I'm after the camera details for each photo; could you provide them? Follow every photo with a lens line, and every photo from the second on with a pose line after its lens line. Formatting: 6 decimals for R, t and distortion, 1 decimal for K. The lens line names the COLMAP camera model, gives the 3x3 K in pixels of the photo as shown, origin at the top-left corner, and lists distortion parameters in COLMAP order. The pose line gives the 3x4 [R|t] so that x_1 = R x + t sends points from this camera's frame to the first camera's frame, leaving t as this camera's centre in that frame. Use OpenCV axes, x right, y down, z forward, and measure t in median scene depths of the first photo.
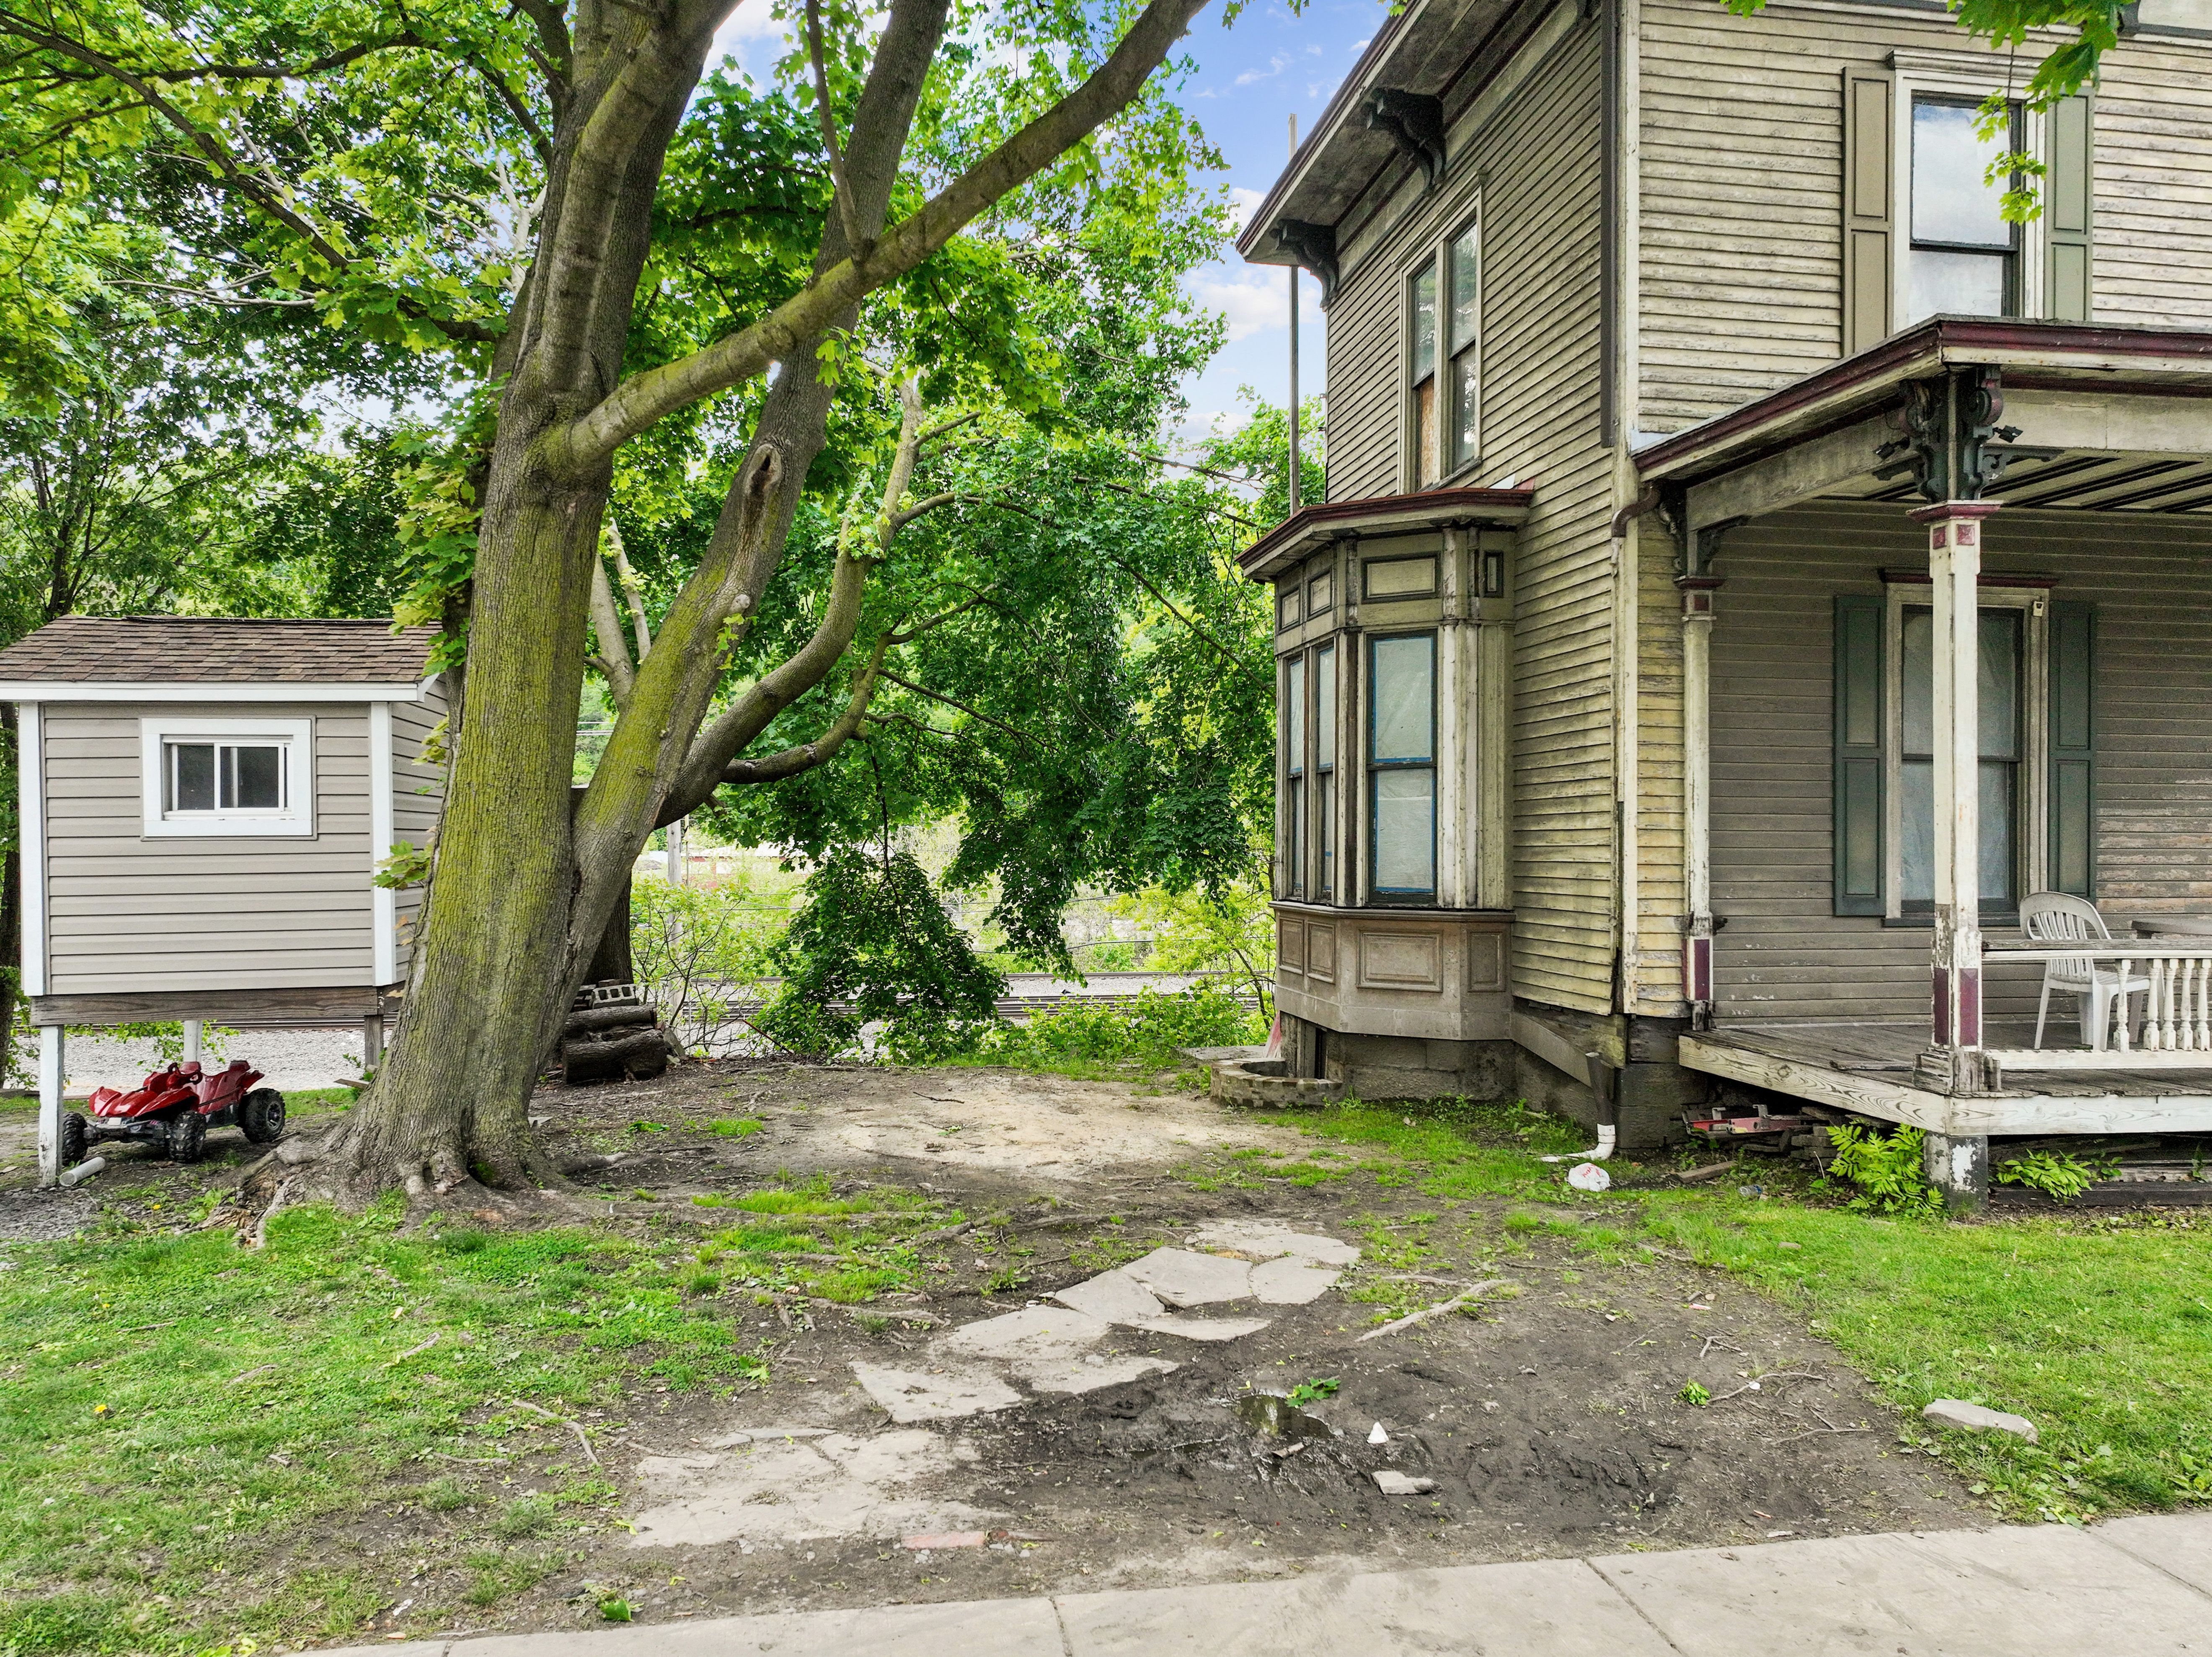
lens RADIAL K [[1558.9, 0, 1106.0], [0, 1558.9, 828.5], [0, 0, 1]] dist [0.003089, 0.032286]
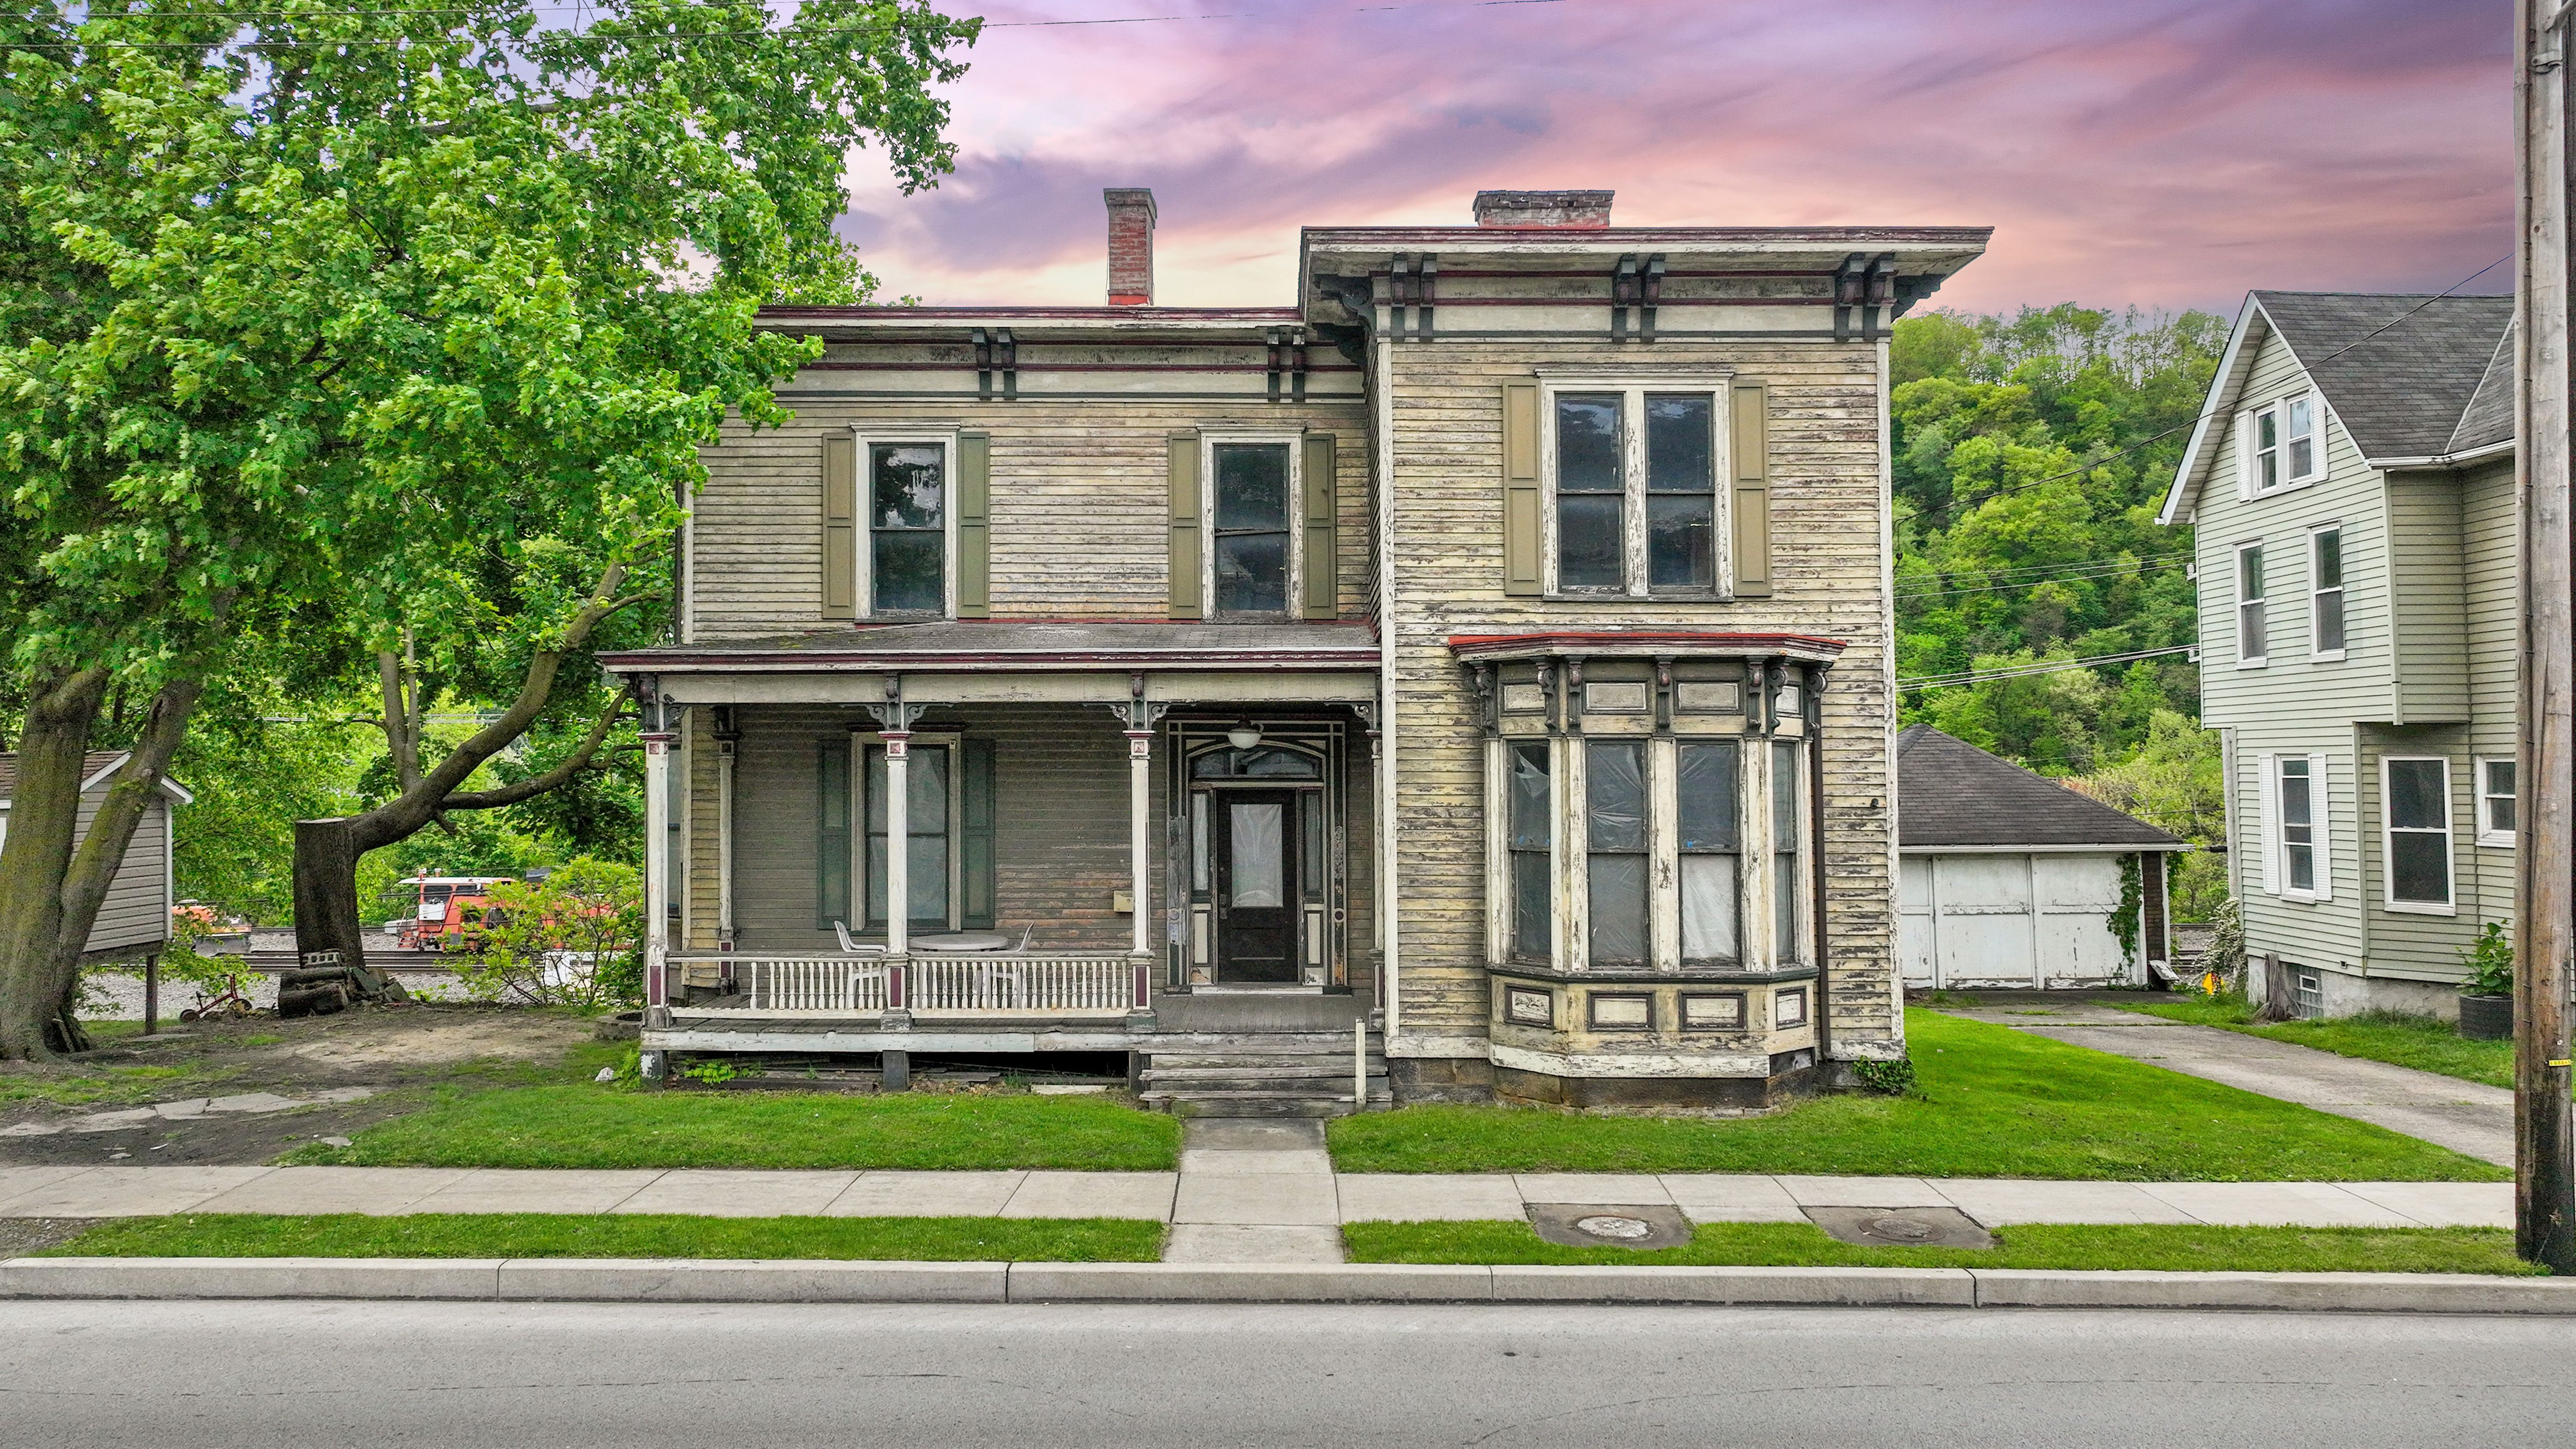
lens RADIAL K [[1829.0, 0, 1288.0], [0, 1829.0, 724.5], [0, 0, 1]] dist [0.002696, 0.001661]
pose [[0.986248, -0.006978, -0.165126, 1.314469], [0.005326, 0.999931, -0.010440, -0.144587], [0.165188, 0.009417, 0.986217, -0.892402]]
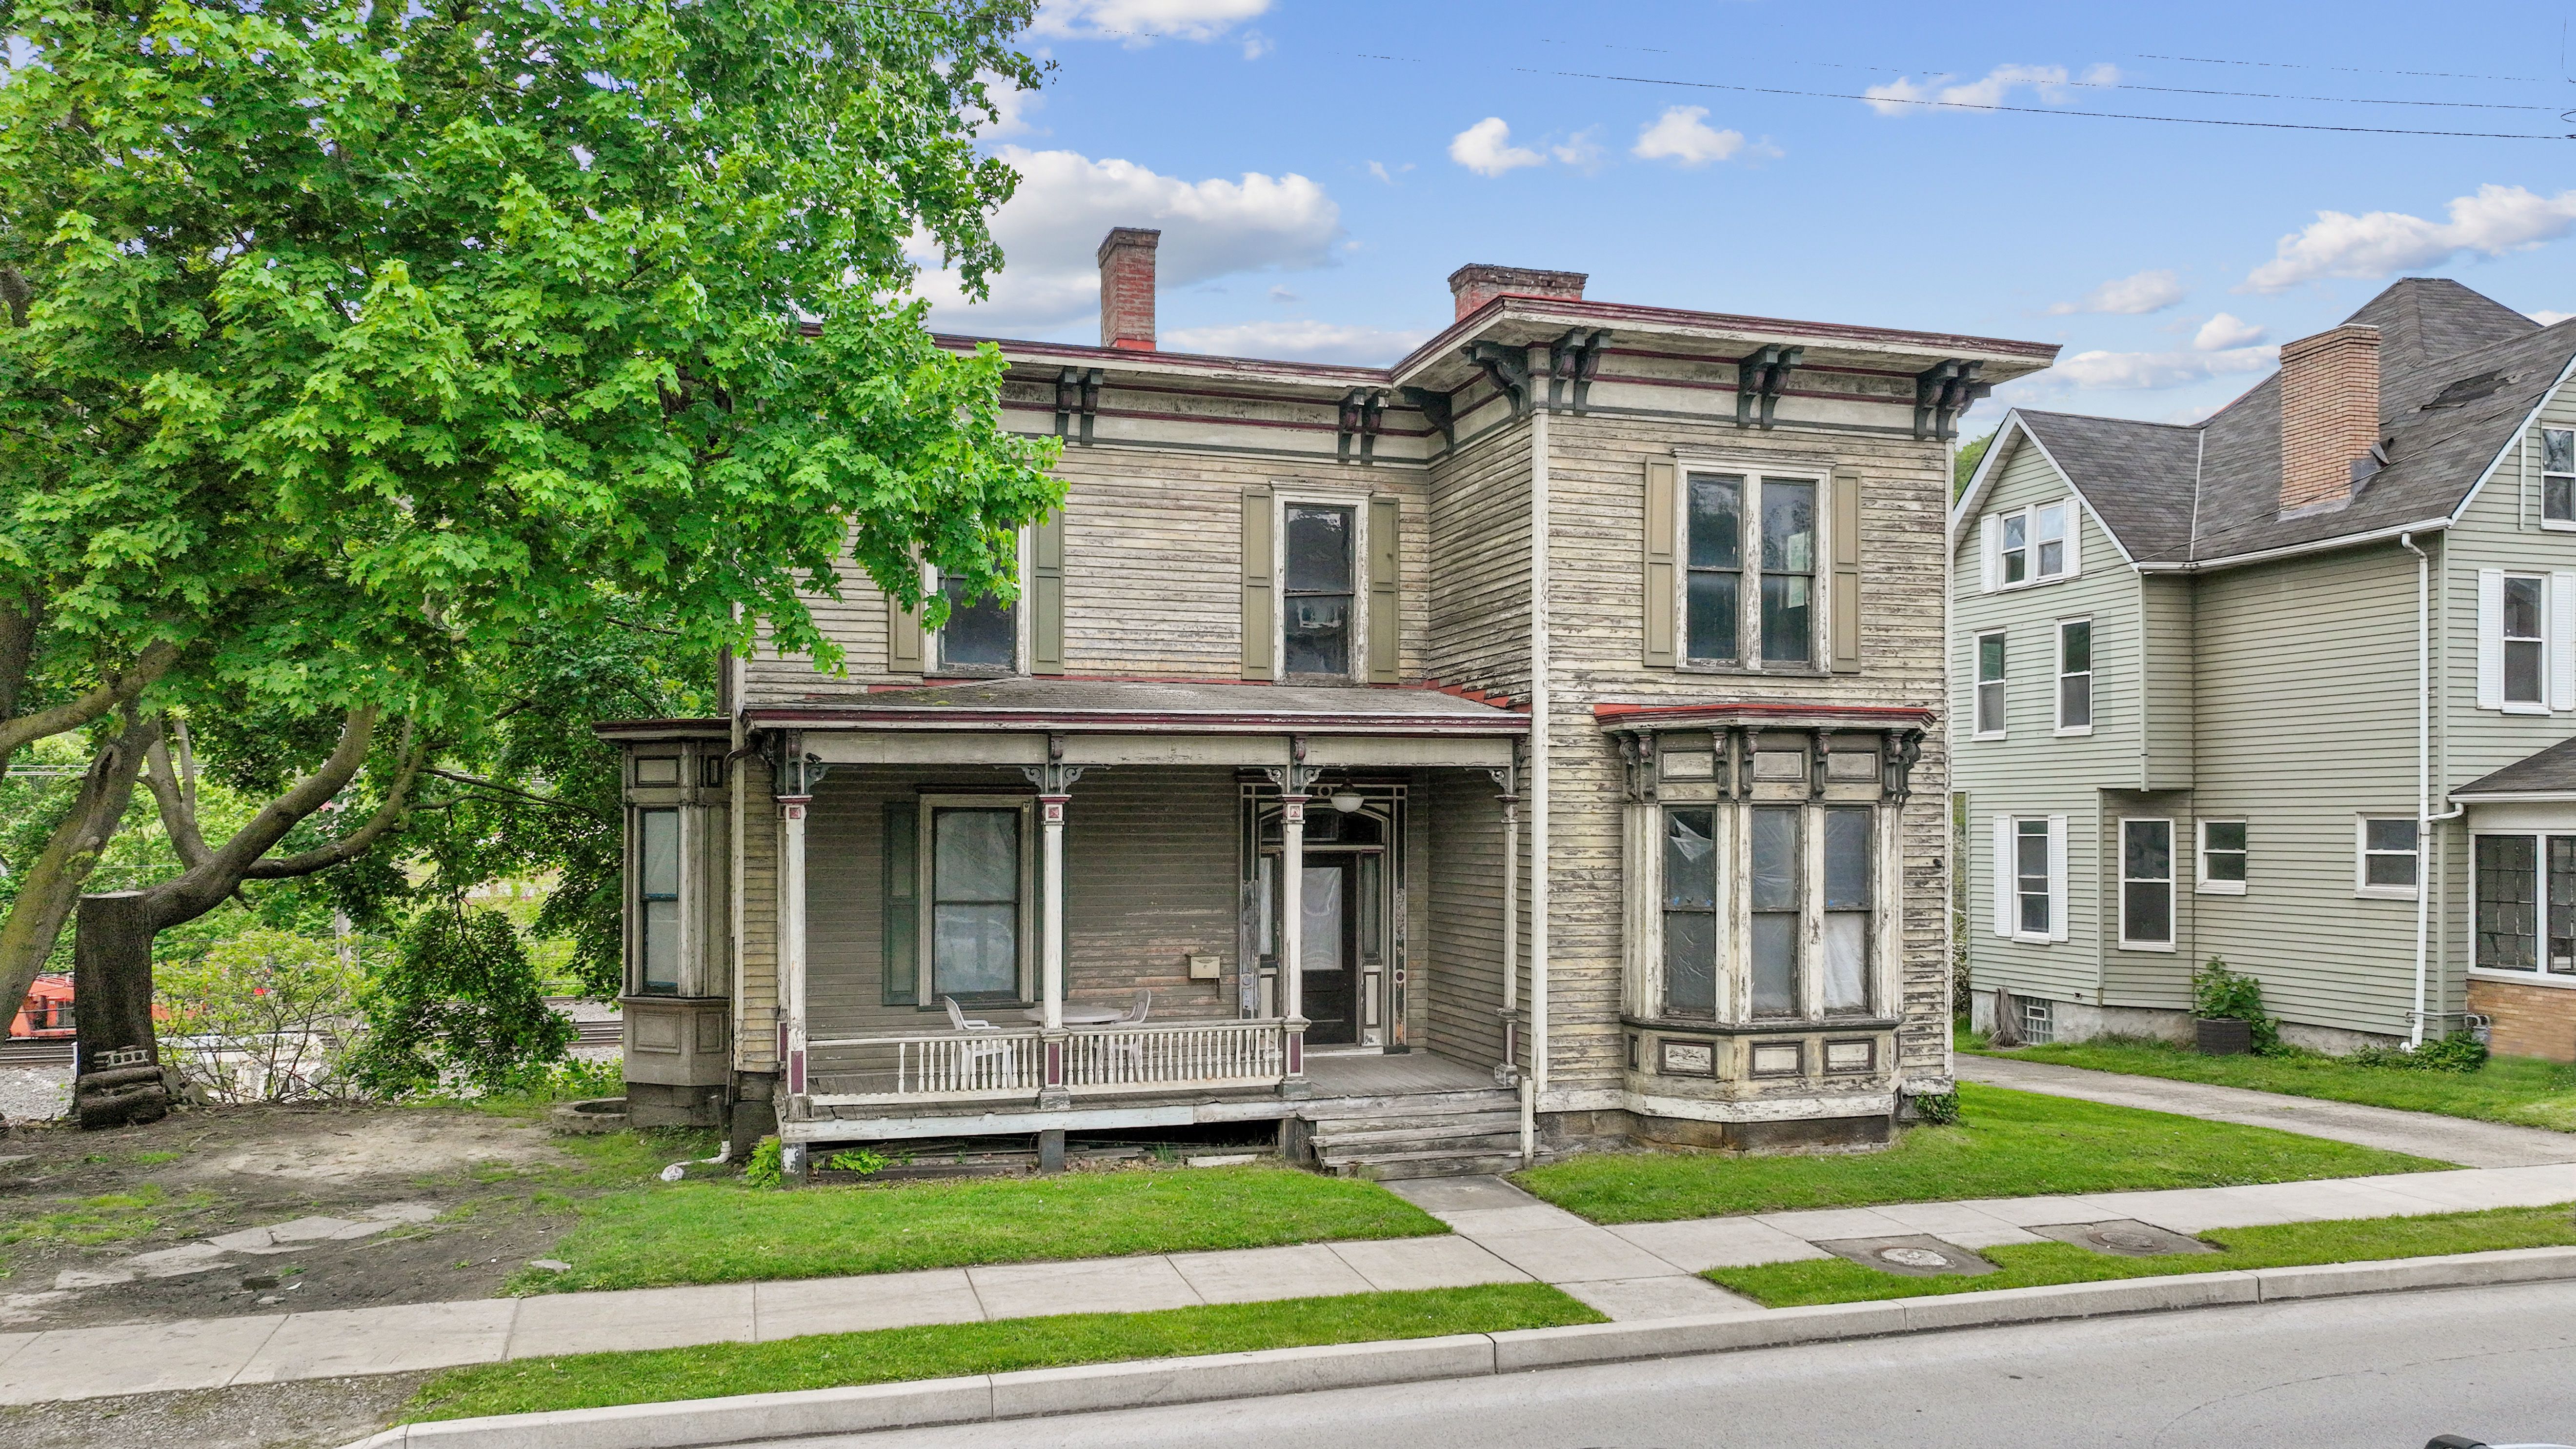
lens RADIAL K [[1810.1, 0, 1284.9], [0, 1810.1, 855.9], [0, 0, 1]] dist [0.002485, 0.003495]
pose [[0.991732, -0.006382, 0.128166, 0.640056], [0.002235, 0.999470, 0.032468, -0.155846], [-0.128305, -0.031913, 0.991221, -0.880021]]
